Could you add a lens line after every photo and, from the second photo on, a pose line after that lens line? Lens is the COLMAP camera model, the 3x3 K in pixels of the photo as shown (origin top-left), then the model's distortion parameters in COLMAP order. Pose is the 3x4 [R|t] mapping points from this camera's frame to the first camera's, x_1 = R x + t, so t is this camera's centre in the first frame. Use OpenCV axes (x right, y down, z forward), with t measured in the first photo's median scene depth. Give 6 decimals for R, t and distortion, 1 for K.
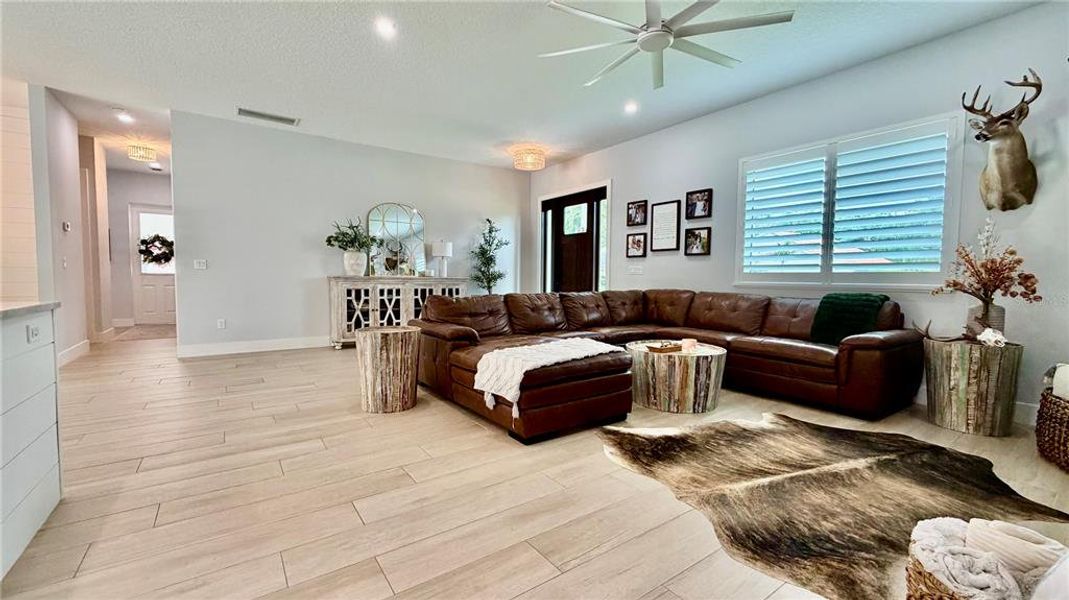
lens RADIAL K [[431.7, 0, 532.5], [0, 431.7, 302.9], [0, 0, 1]] dist [-0.002025, 0.000524]
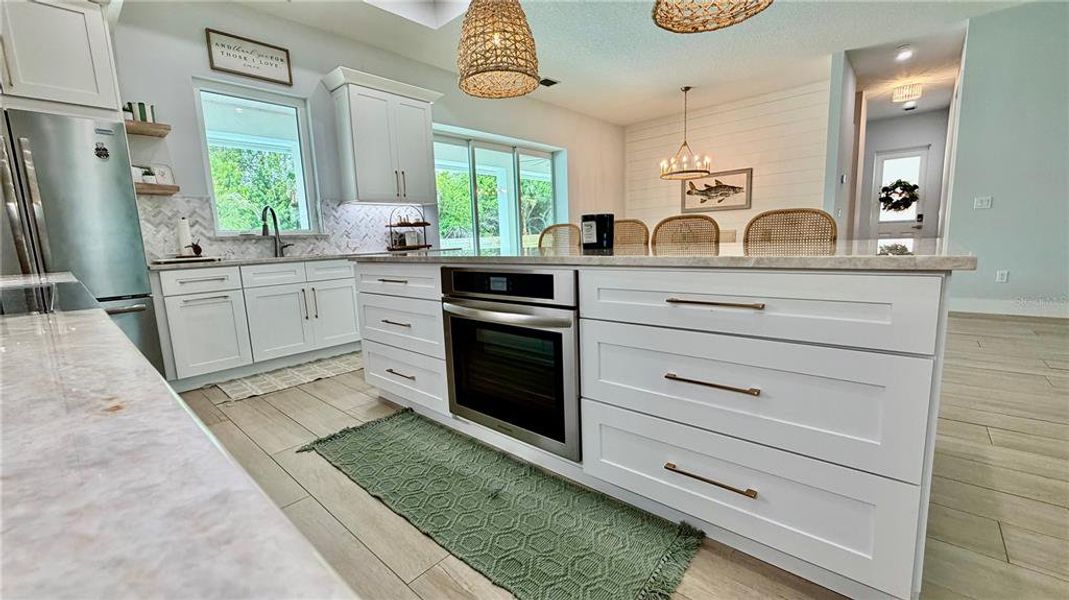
lens RADIAL K [[431.7, 0, 534.2], [0, 431.7, 299.7], [0, 0, 1]] dist [-0.002025, 0.000524]
pose [[0.221548, 0.116329, -0.968186, -0.157022], [-0.013929, 0.993135, 0.116139, 0.013064], [0.975050, -0.012244, 0.221648, -0.025798]]
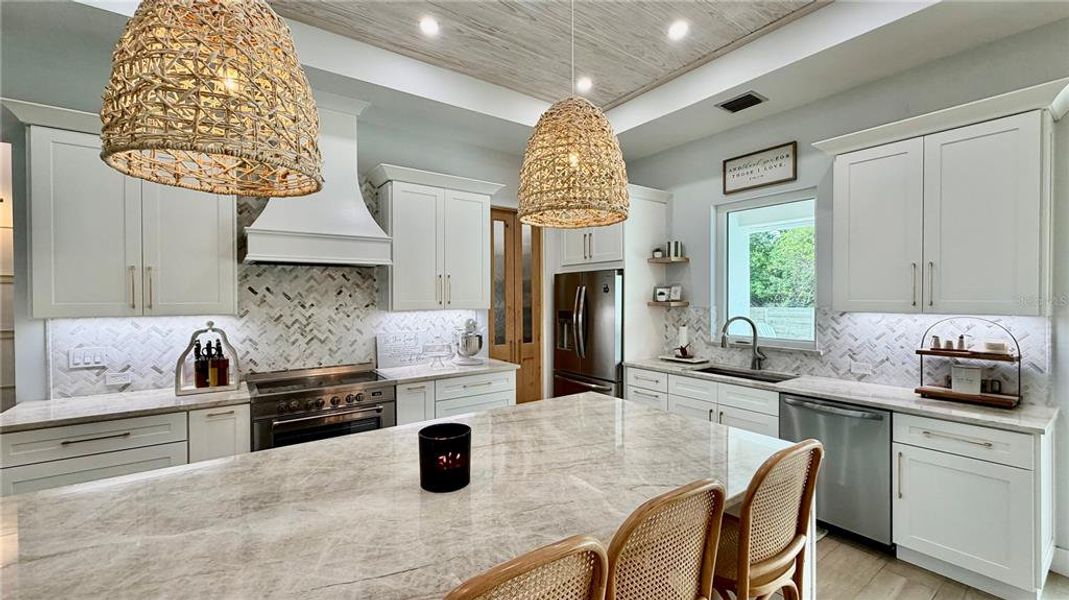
lens RADIAL K [[431.7, 0, 532.8], [0, 431.7, 298.8], [0, 0, 1]] dist [-0.002025, 0.000524]
pose [[-0.999983, -0.005838, 0.000716, -0.659529], [-0.005774, 0.997593, 0.069100, -0.136802], [-0.001118, 0.069094, -0.997609, 0.429011]]
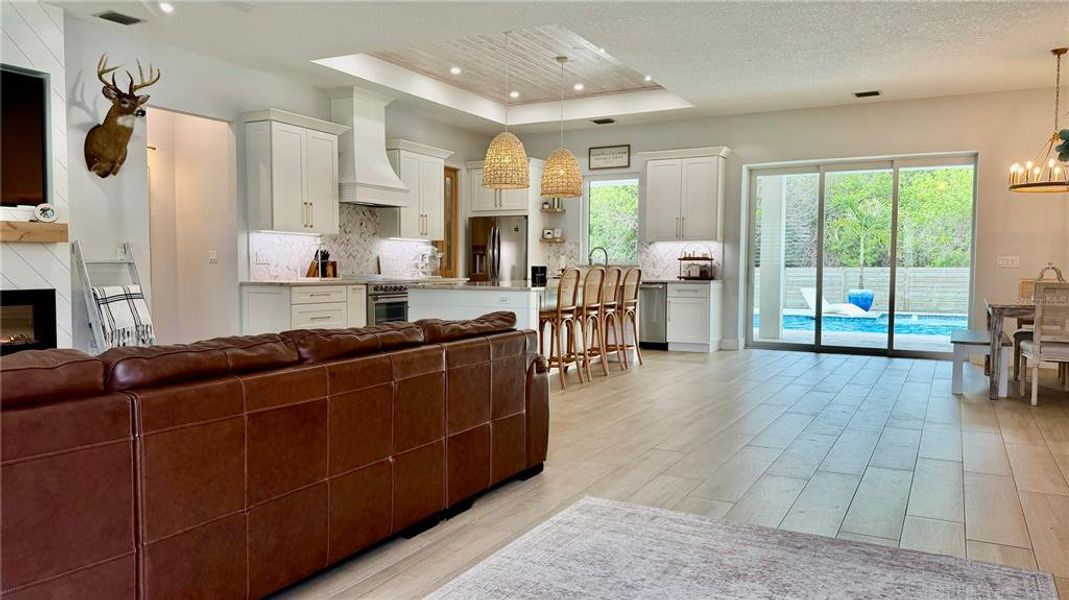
lens RADIAL K [[803.5, 0, 541.0], [0, 803.5, 302.4], [0, 0, 1]] dist [0.078466, -0.007184]
pose [[-0.890719, 0.006580, -0.454506, 0.176032], [-0.041242, 0.994601, 0.095224, -0.110417], [0.452679, 0.103562, -0.885639, 1.662712]]
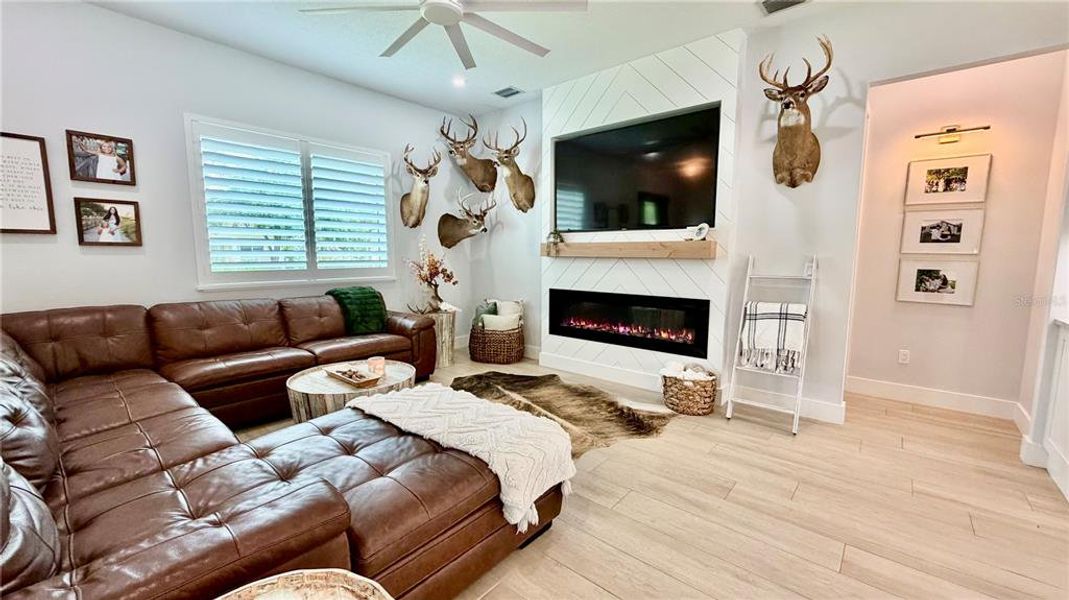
lens RADIAL K [[431.7, 0, 526.4], [0, 431.7, 301.7], [0, 0, 1]] dist [-0.002025, 0.000524]
pose [[-0.235849, -0.126201, 0.963560, -0.380496], [0.053100, 0.988377, 0.142448, -0.097930], [-0.970338, 0.084761, -0.226406, 0.649067]]
